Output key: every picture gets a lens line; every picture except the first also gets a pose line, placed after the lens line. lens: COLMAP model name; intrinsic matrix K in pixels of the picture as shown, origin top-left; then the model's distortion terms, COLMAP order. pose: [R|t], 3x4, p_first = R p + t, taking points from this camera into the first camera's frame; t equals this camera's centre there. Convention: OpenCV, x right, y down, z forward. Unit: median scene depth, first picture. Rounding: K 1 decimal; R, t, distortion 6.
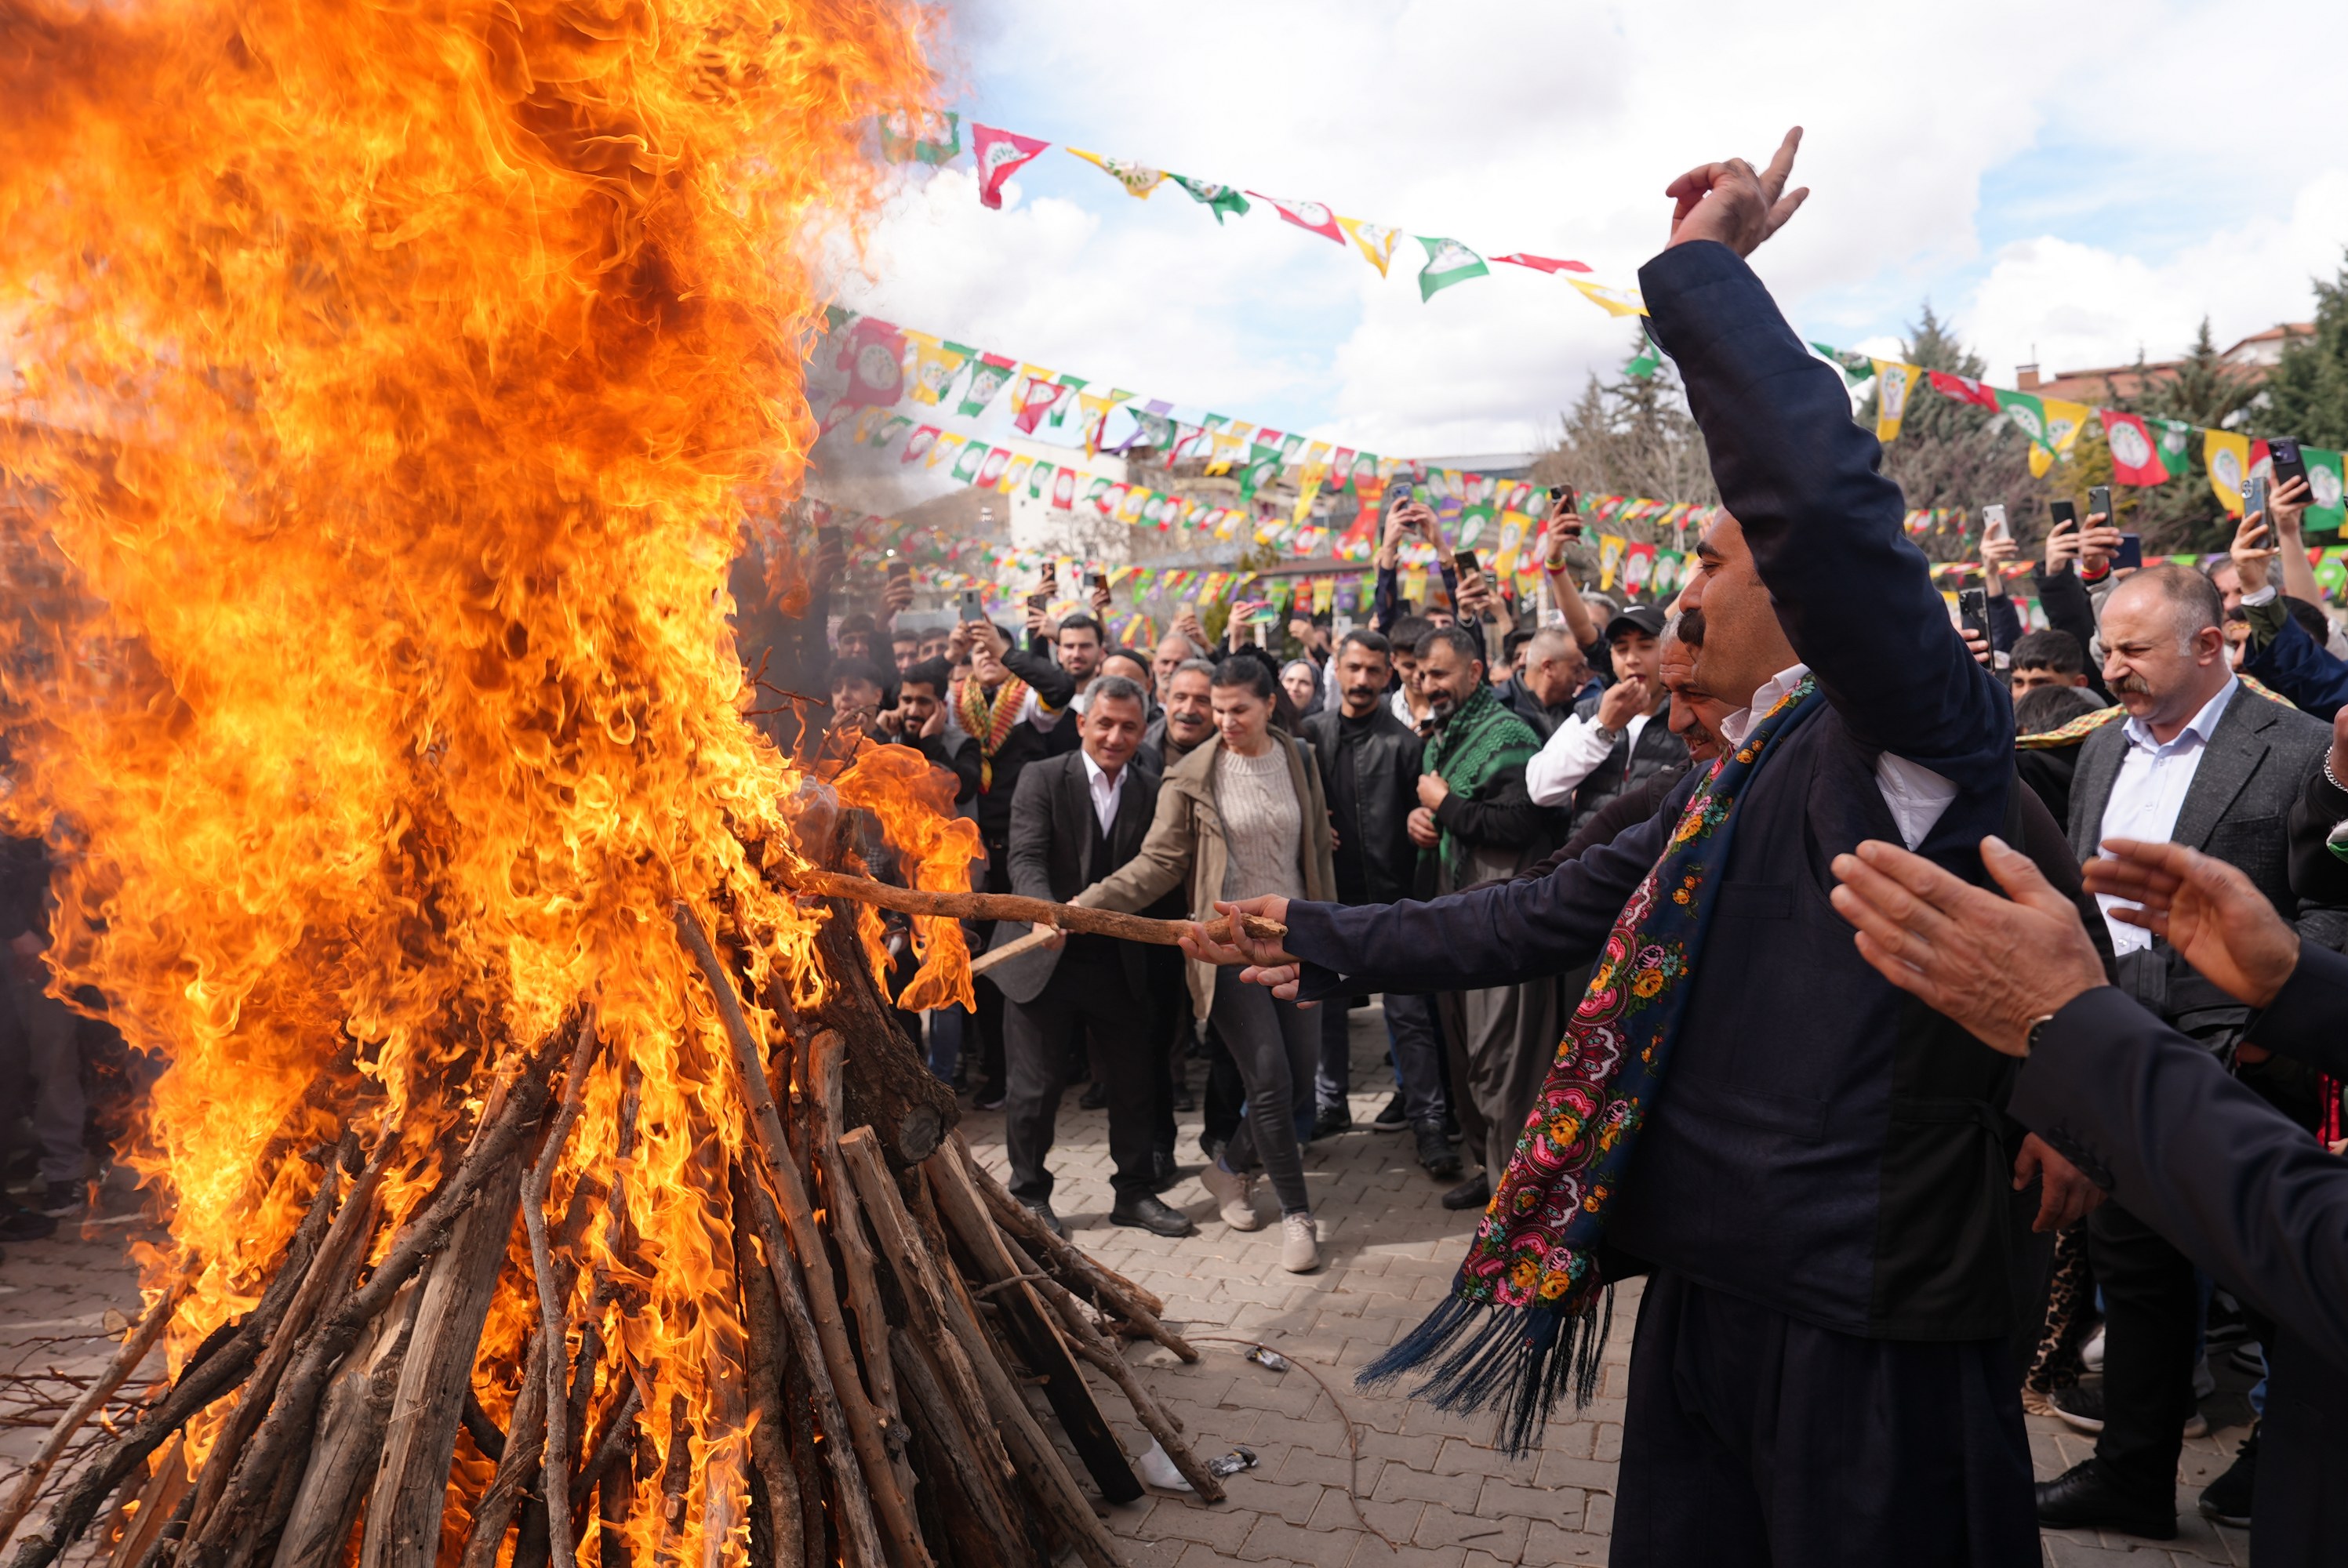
lens RADIAL K [[1626.5, 0, 1174.0], [0, 1626.5, 784.0], [0, 0, 1]] dist [-0.107812, 0.081155]
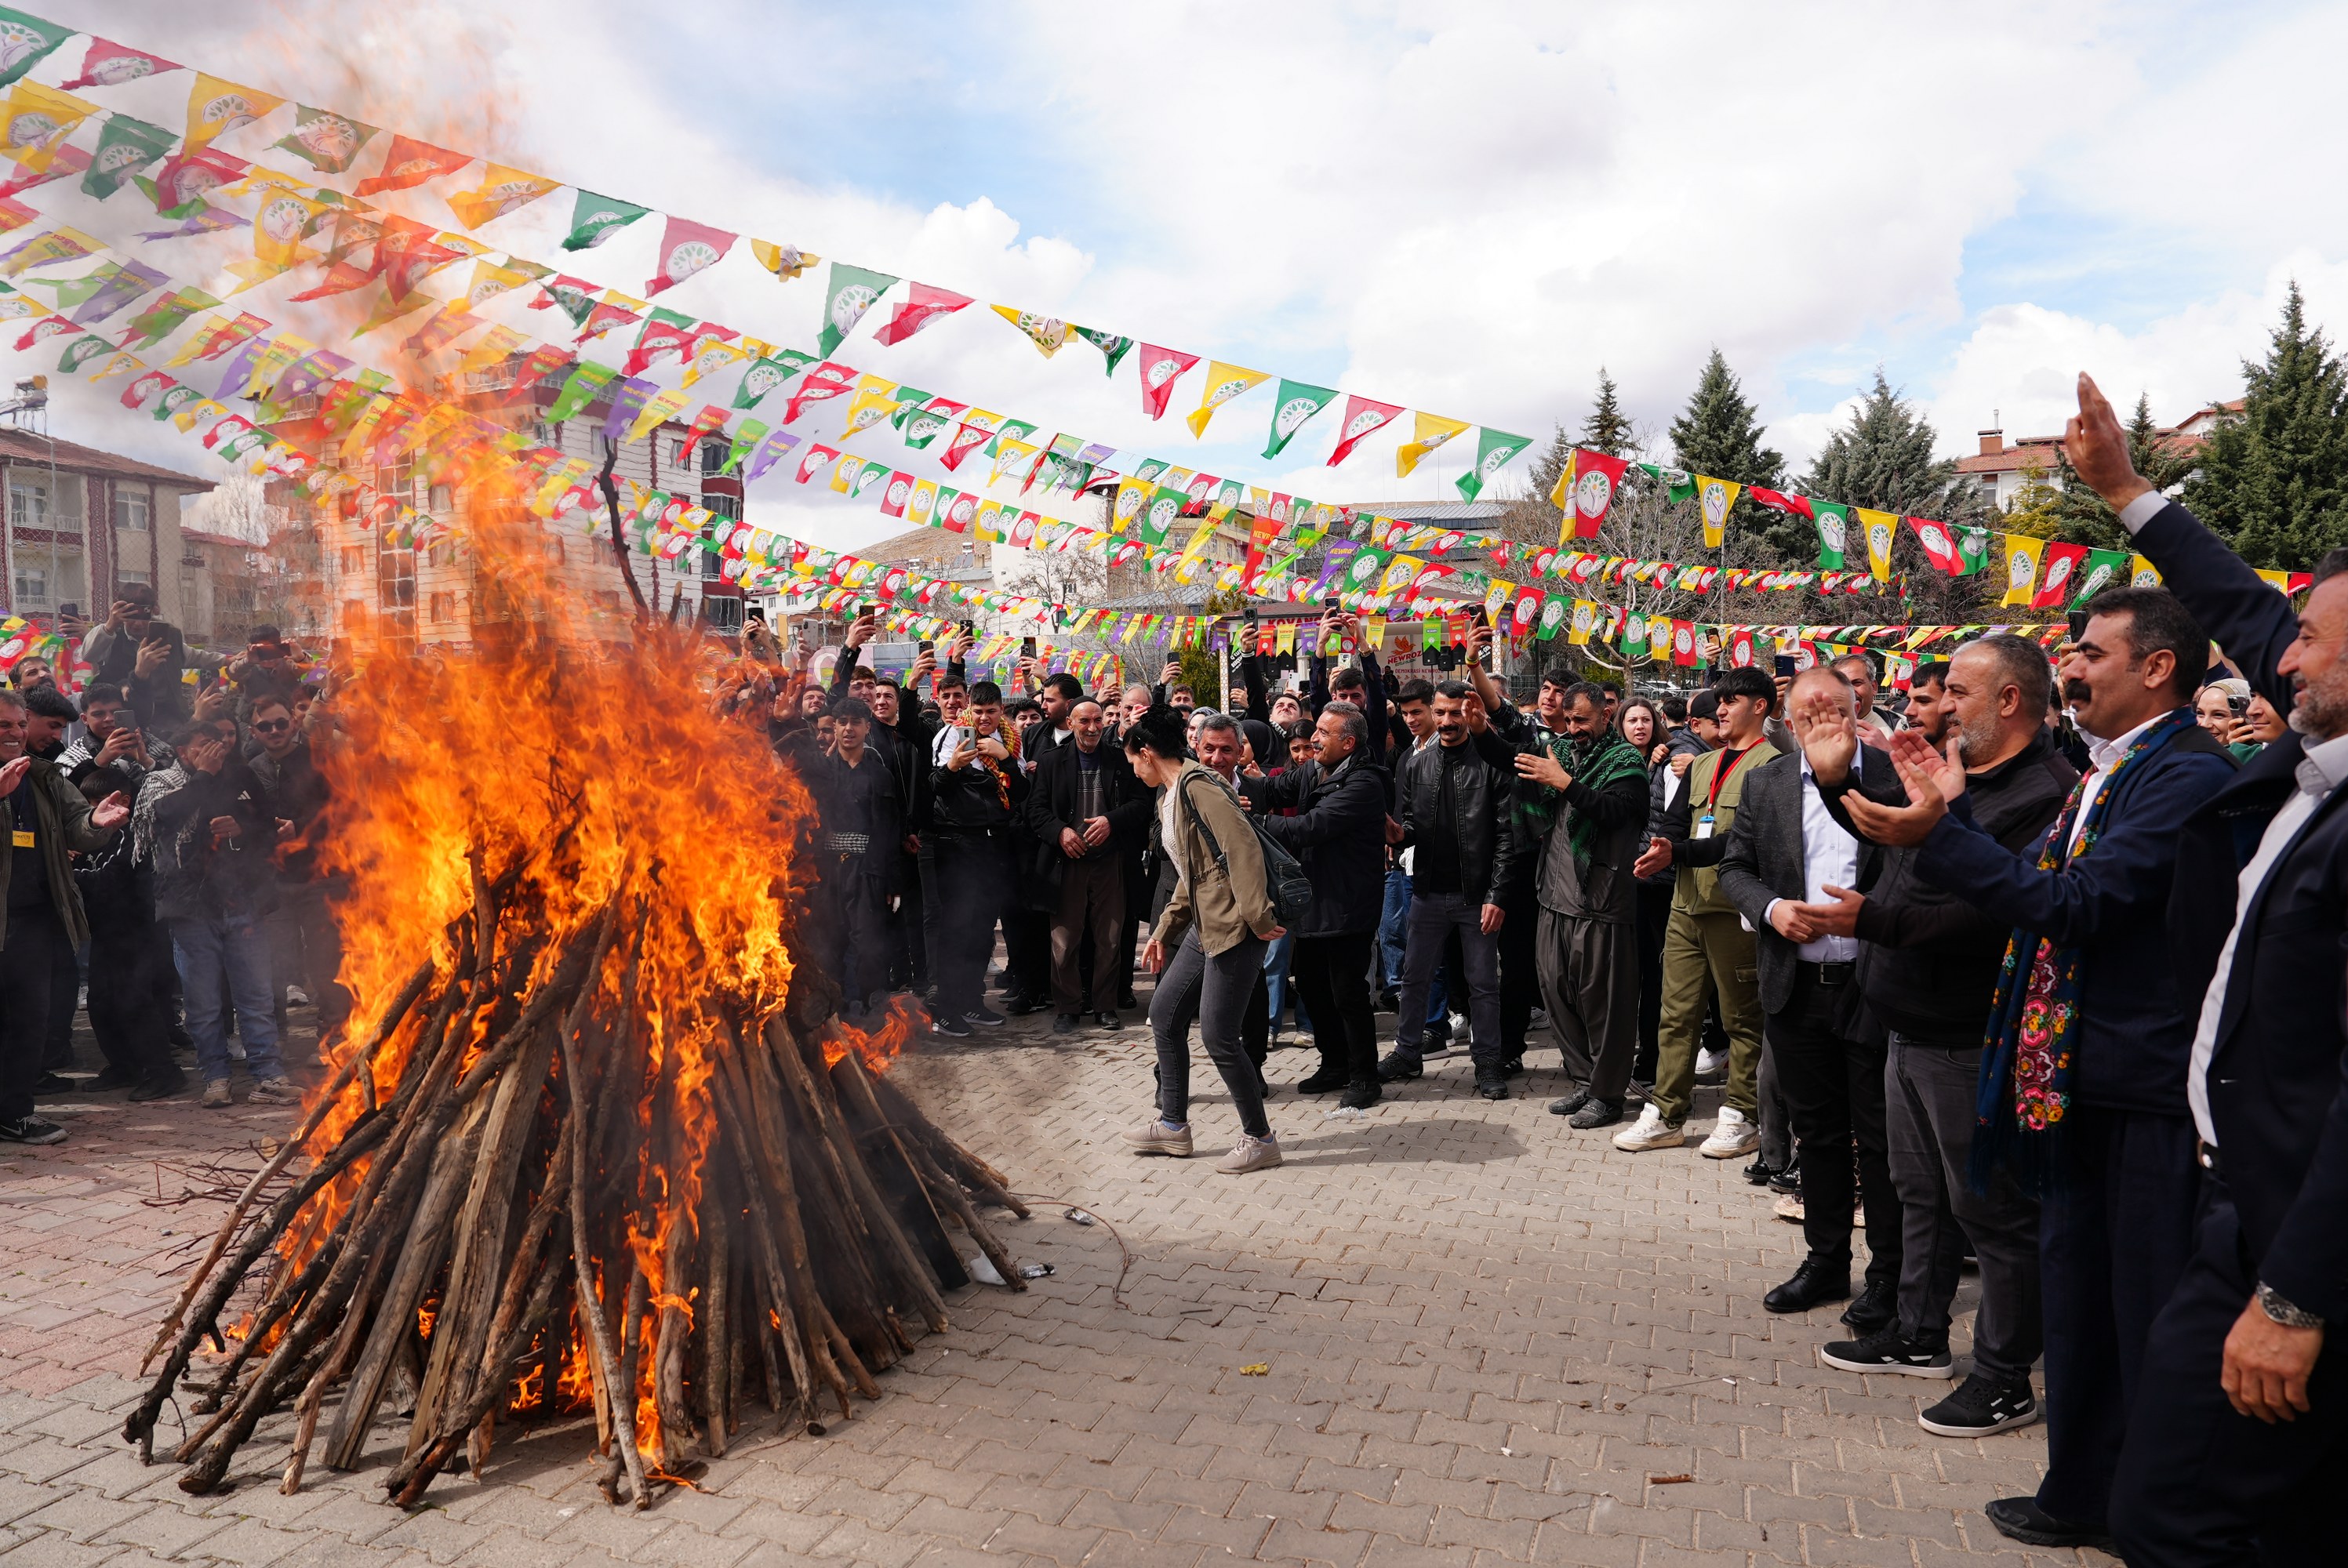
lens RADIAL K [[1626.5, 0, 1174.0], [0, 1626.5, 784.0], [0, 0, 1]] dist [-0.107812, 0.081155]
pose [[0.999539, 0.026902, 0.014048, 0.131437], [-0.026579, 0.999388, -0.022735, 0.022170], [-0.014651, 0.022351, 0.999643, -0.460718]]
